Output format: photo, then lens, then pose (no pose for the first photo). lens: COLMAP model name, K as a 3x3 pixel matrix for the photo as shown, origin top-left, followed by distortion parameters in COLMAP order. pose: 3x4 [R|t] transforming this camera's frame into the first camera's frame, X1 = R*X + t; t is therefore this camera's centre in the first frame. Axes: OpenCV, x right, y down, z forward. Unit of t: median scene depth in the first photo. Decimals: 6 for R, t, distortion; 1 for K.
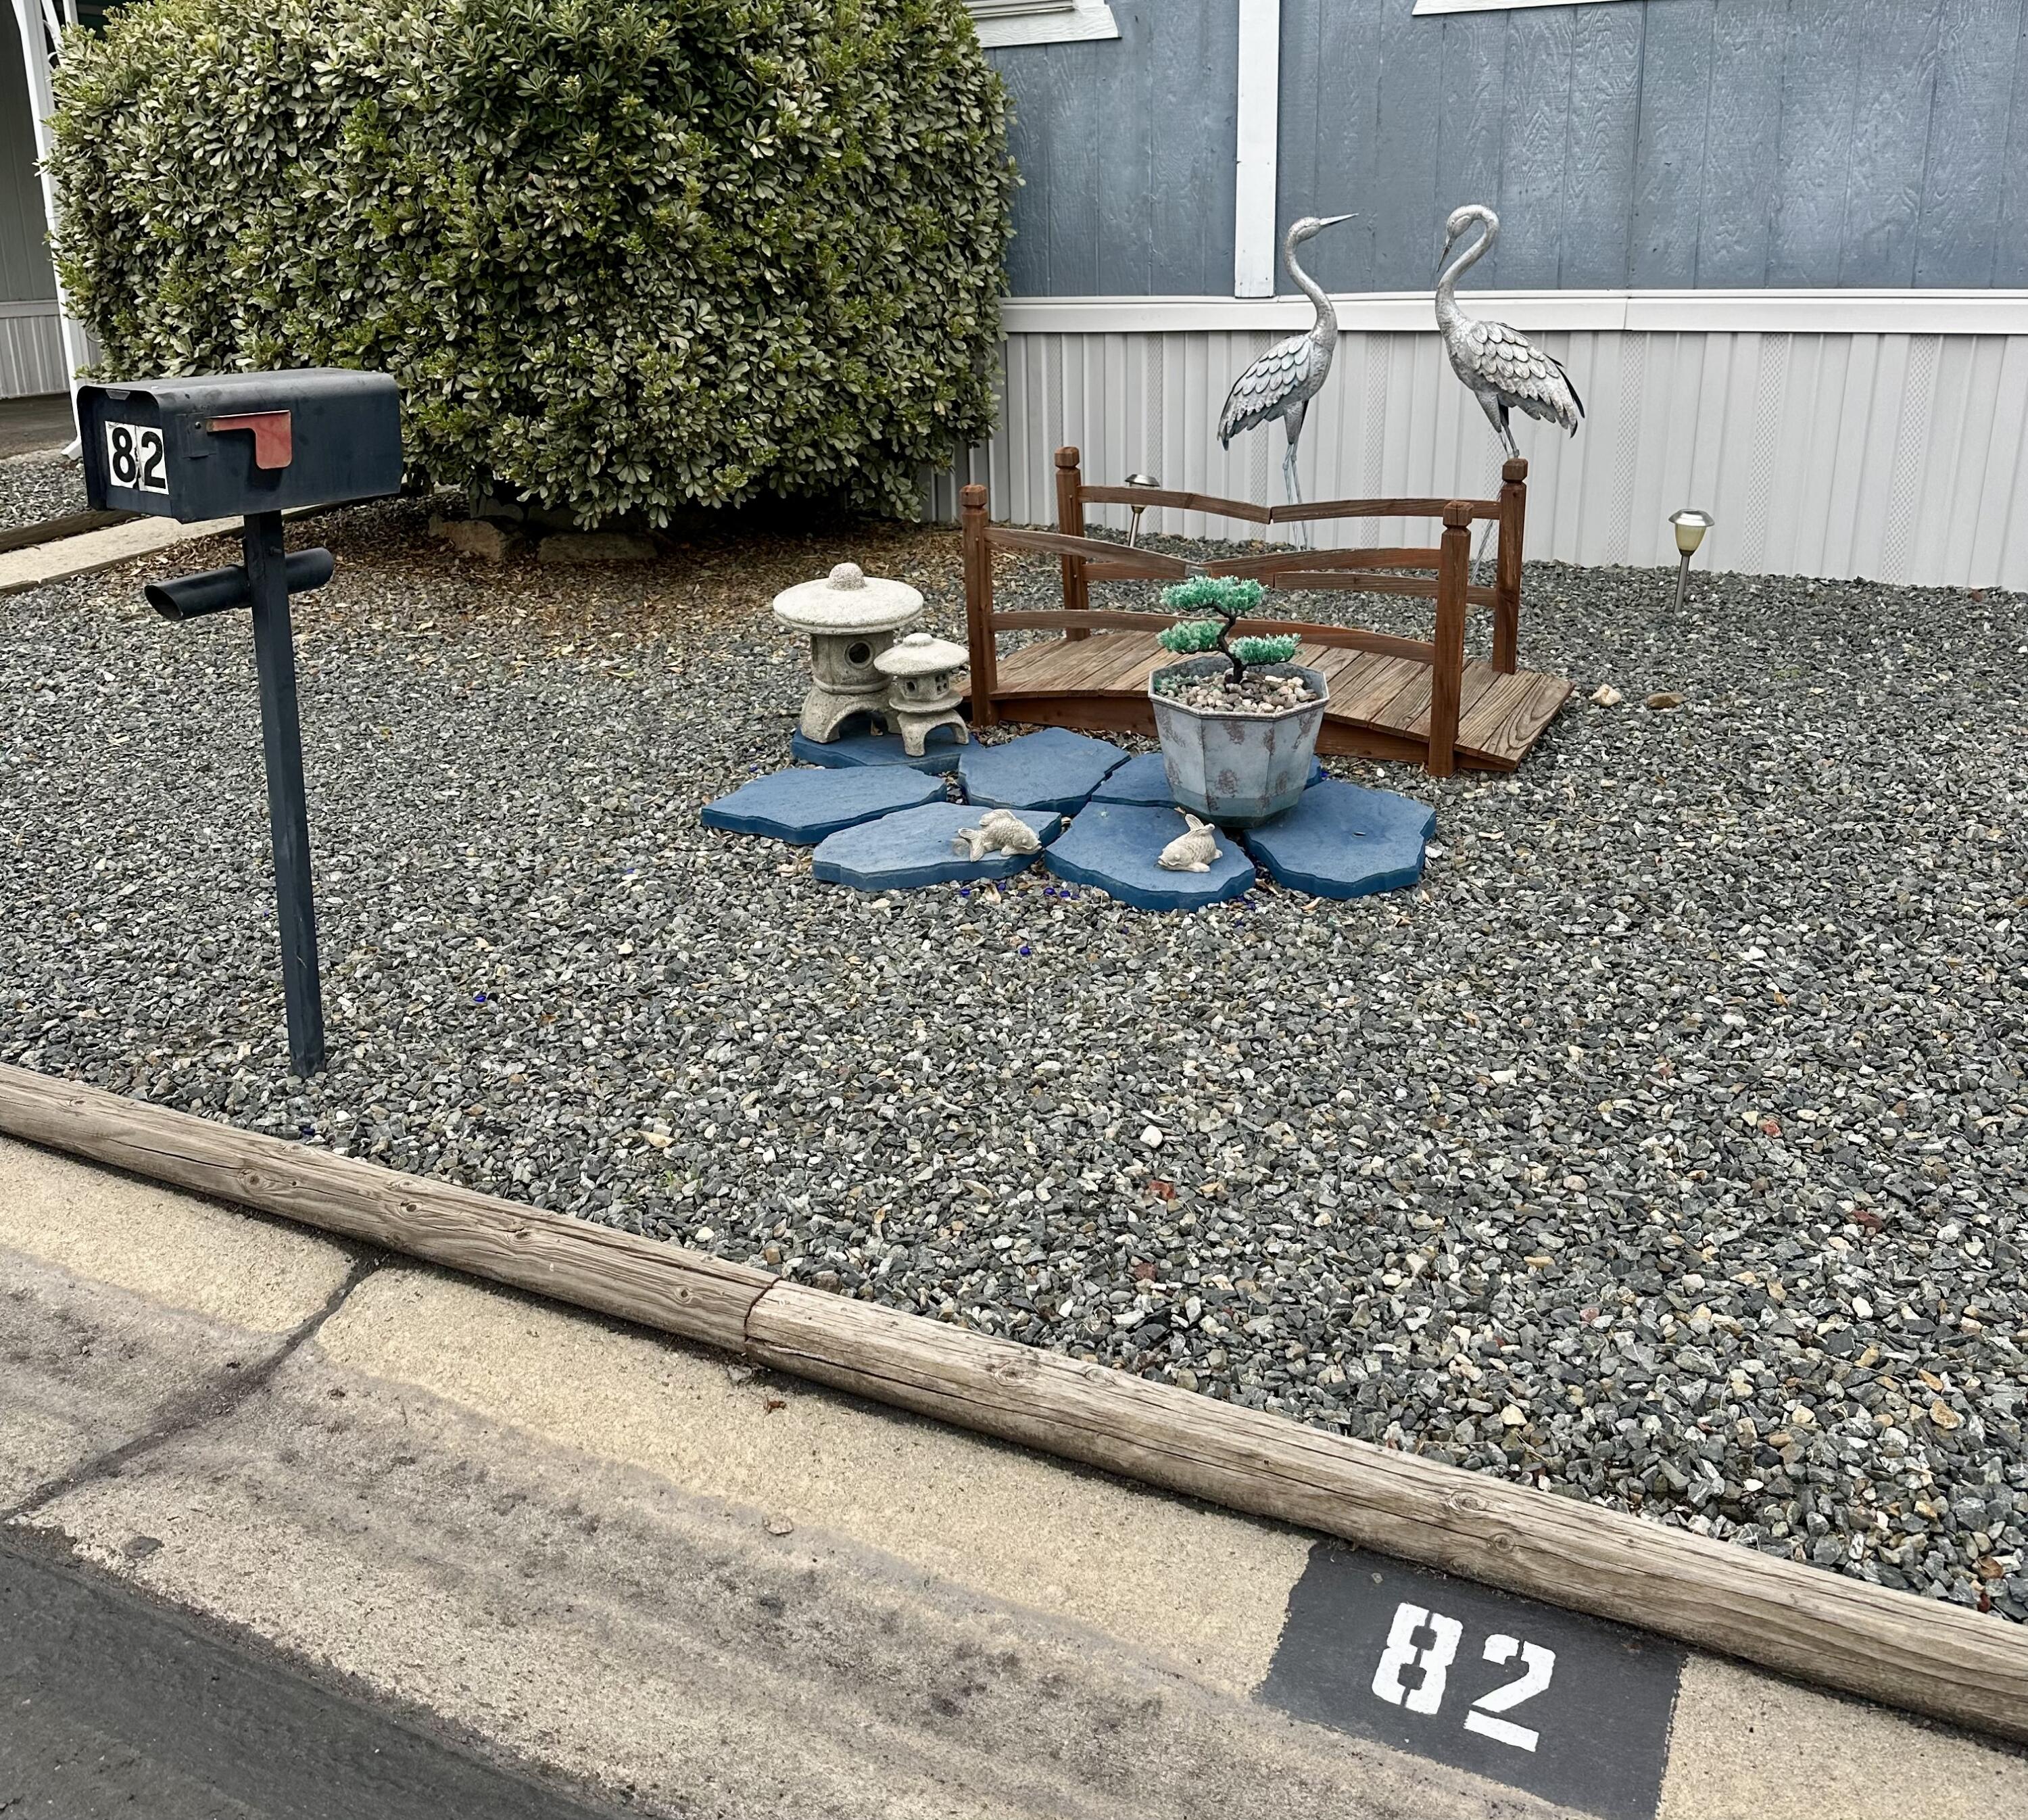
lens RADIAL K [[1844.0, 0, 992.2], [0, 1844.0, 786.2], [0, 0, 1]] dist [0.048760, 0.000000]
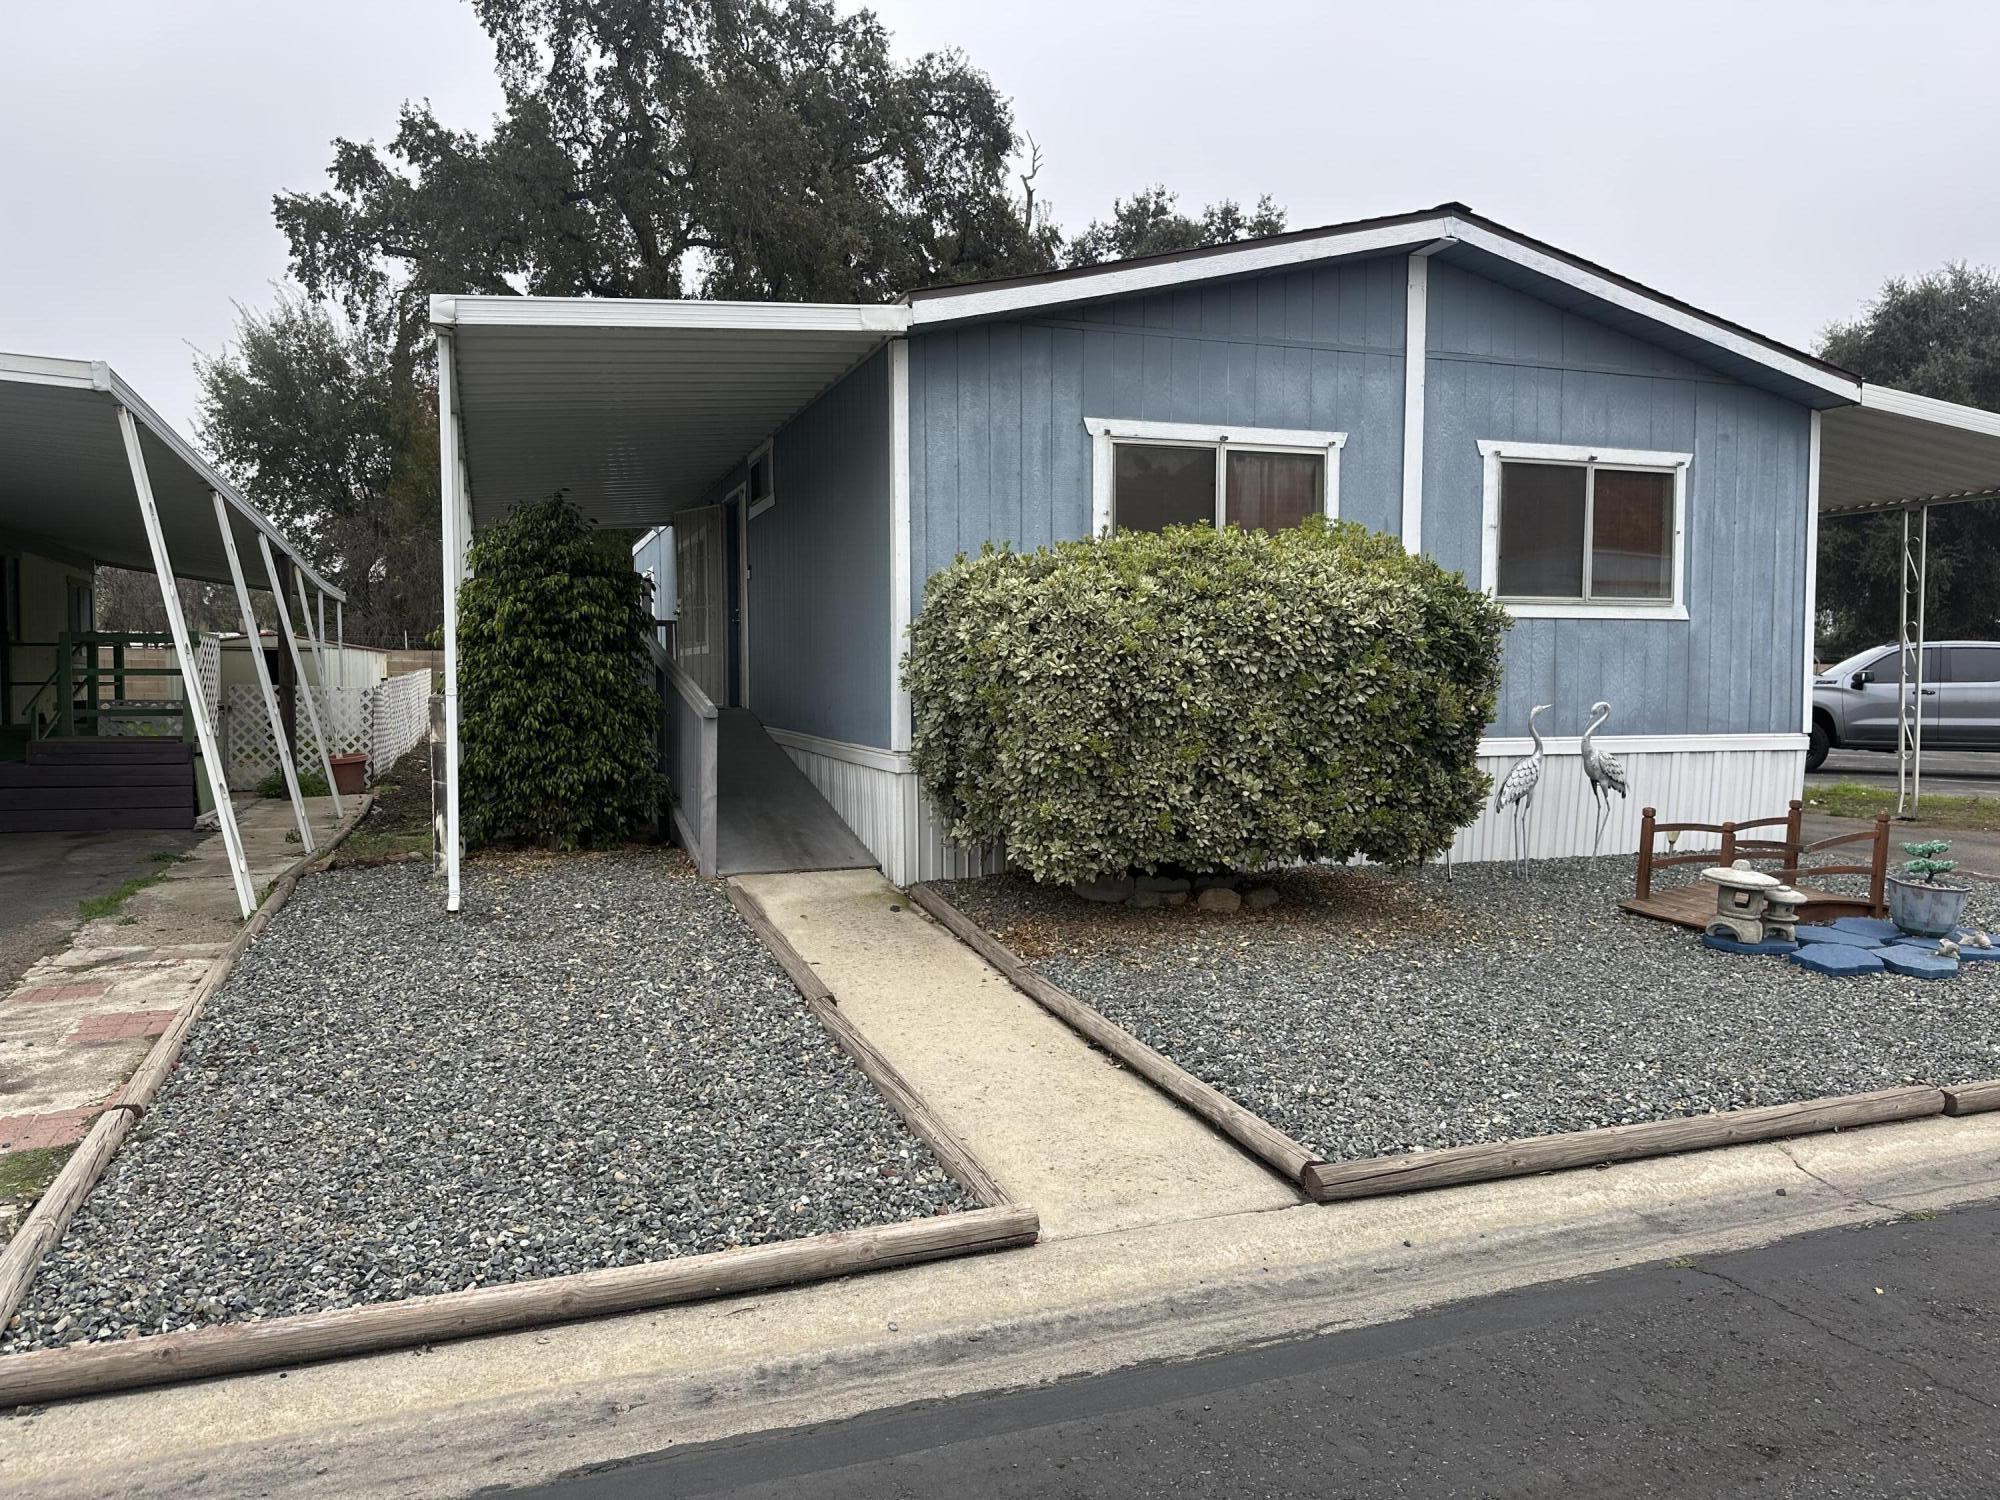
lens RADIAL K [[1376.5, 0, 984.2], [0, 1376.5, 752.6], [0, 0, 1]] dist [0.096540, -0.111231]
pose [[0.662283, -0.020994, 0.748960, -2.276910], [0.205981, 0.966193, -0.155060, -0.203749], [-0.720384, 0.256964, 0.644217, 0.651292]]
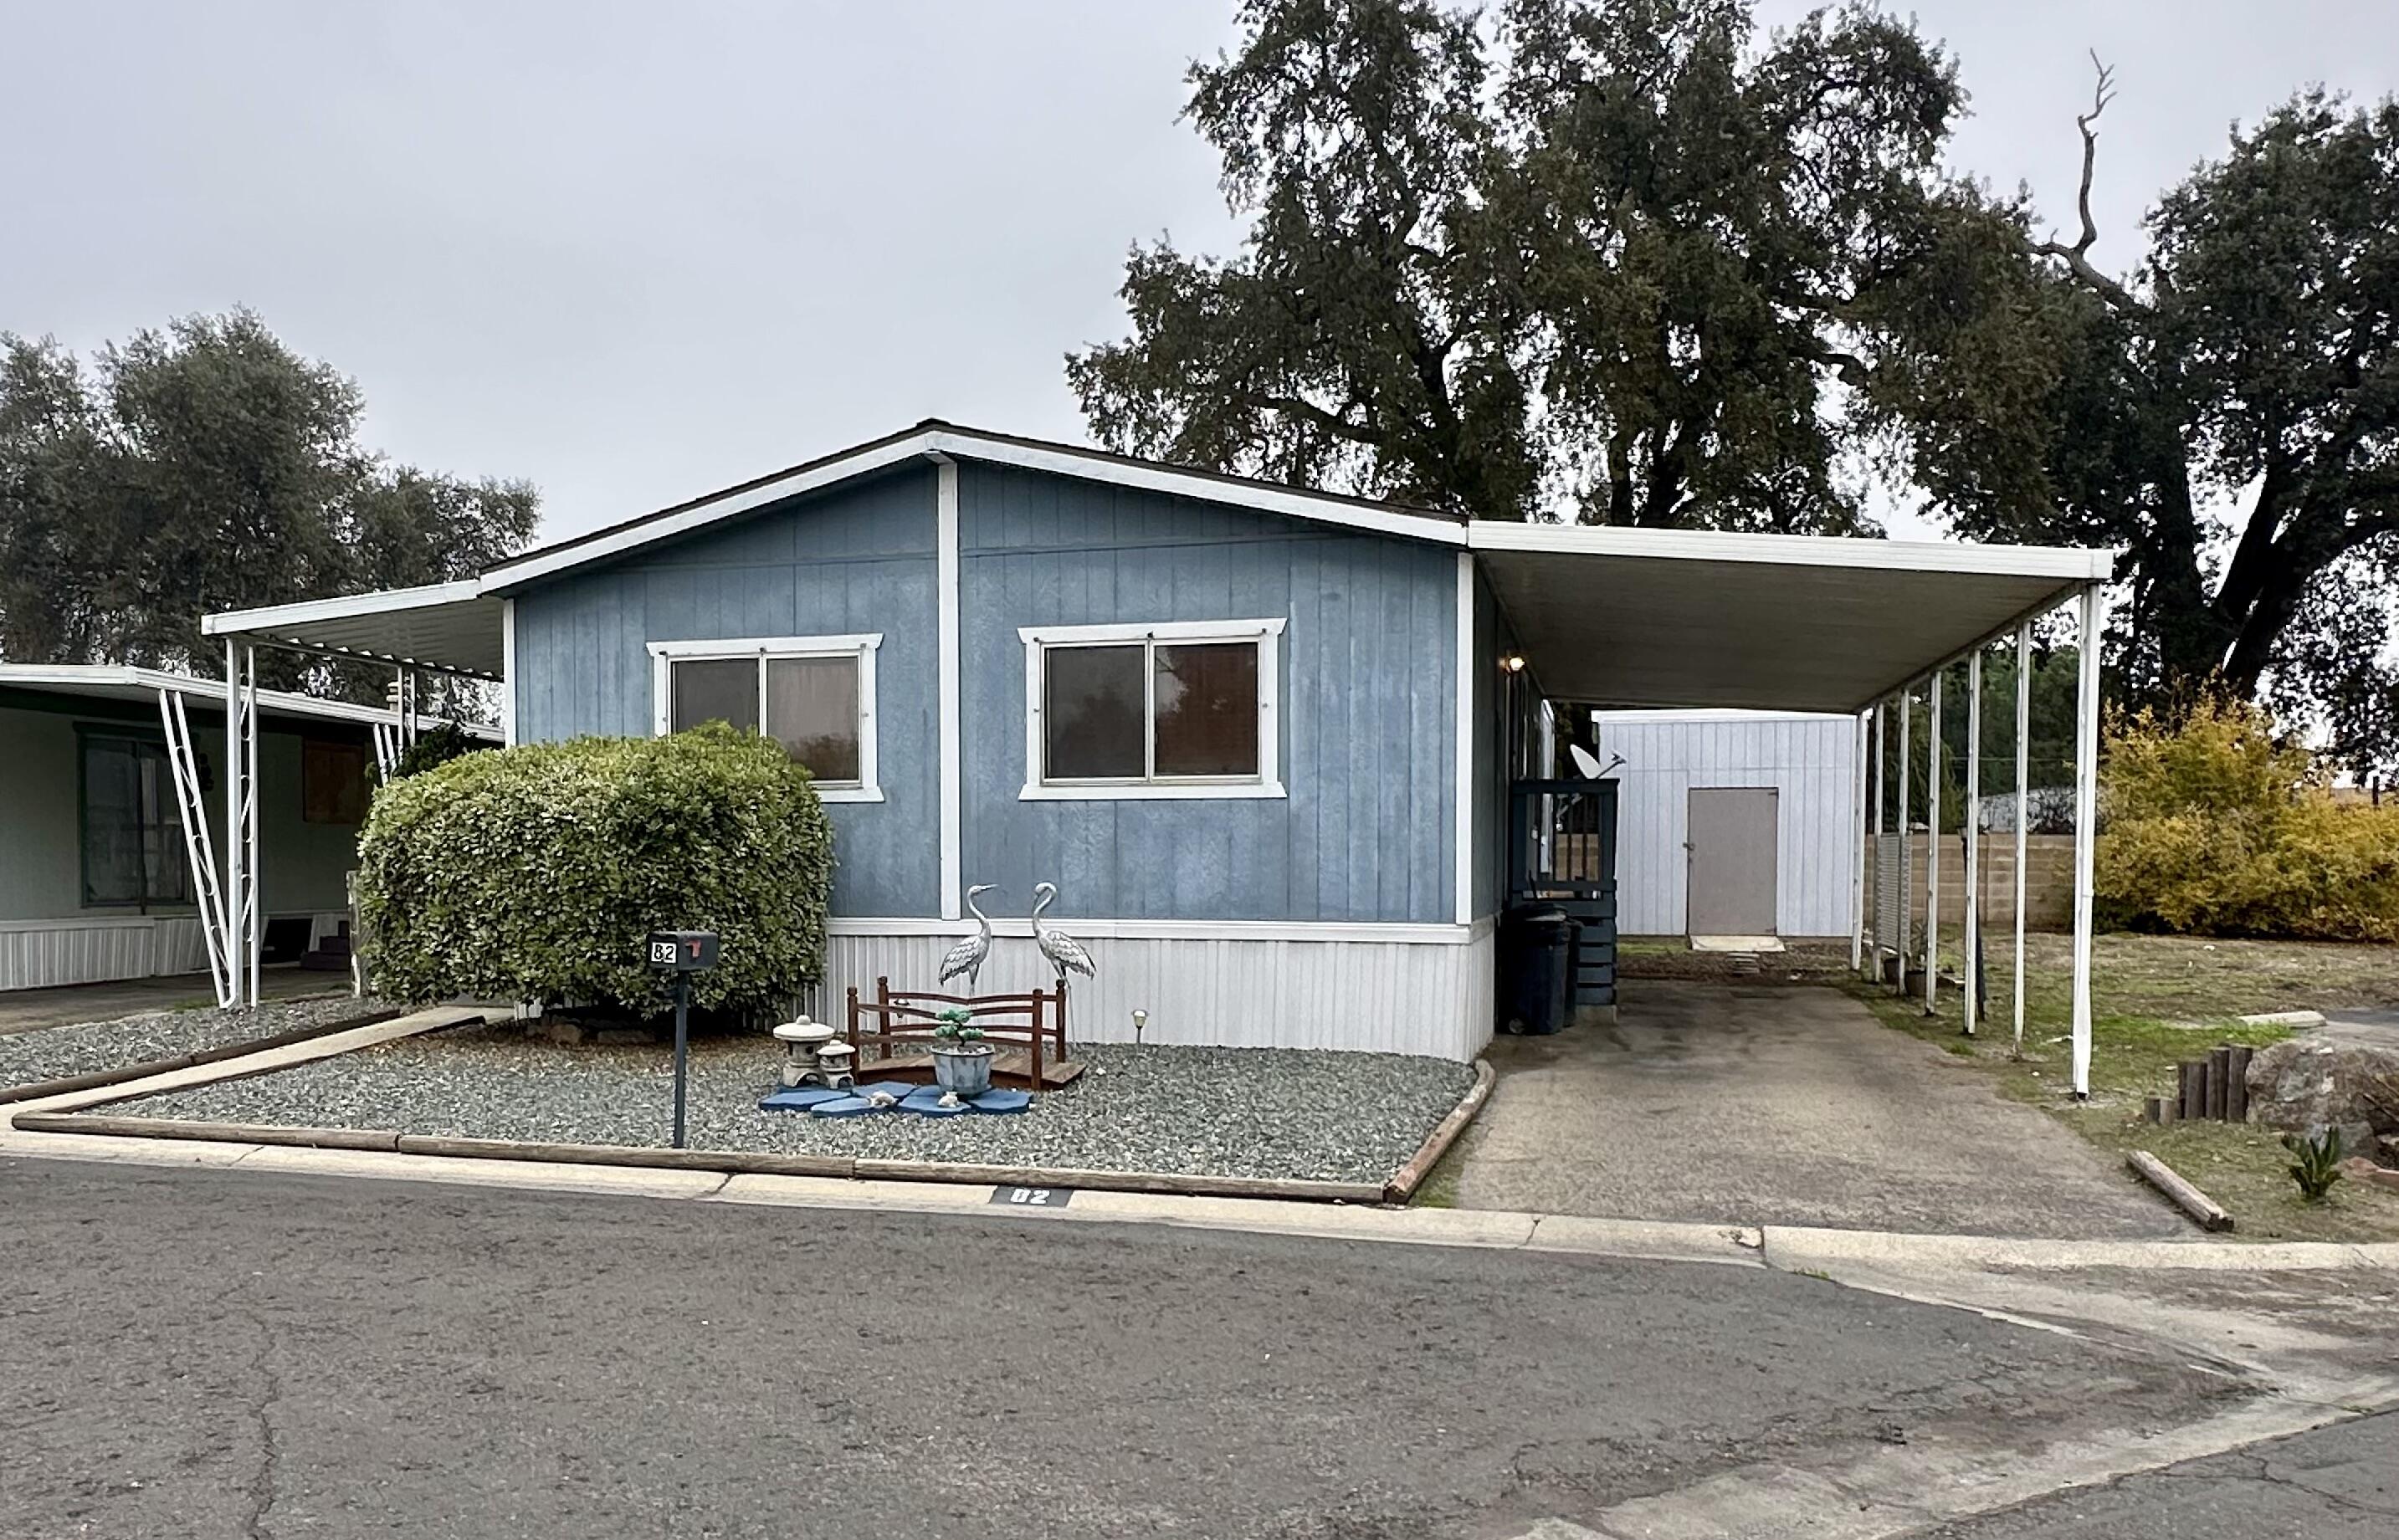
lens RADIAL K [[1884.2, 0, 1042.4], [0, 1884.2, 917.7], [0, 0, 1]] dist [-0.007430, 0.016265]
pose [[0.977676, 0.015808, 0.209522, -0.359767], [0.040046, 0.964869, -0.259662, 0.514185], [-0.206266, 0.262255, 0.942696, -1.819467]]
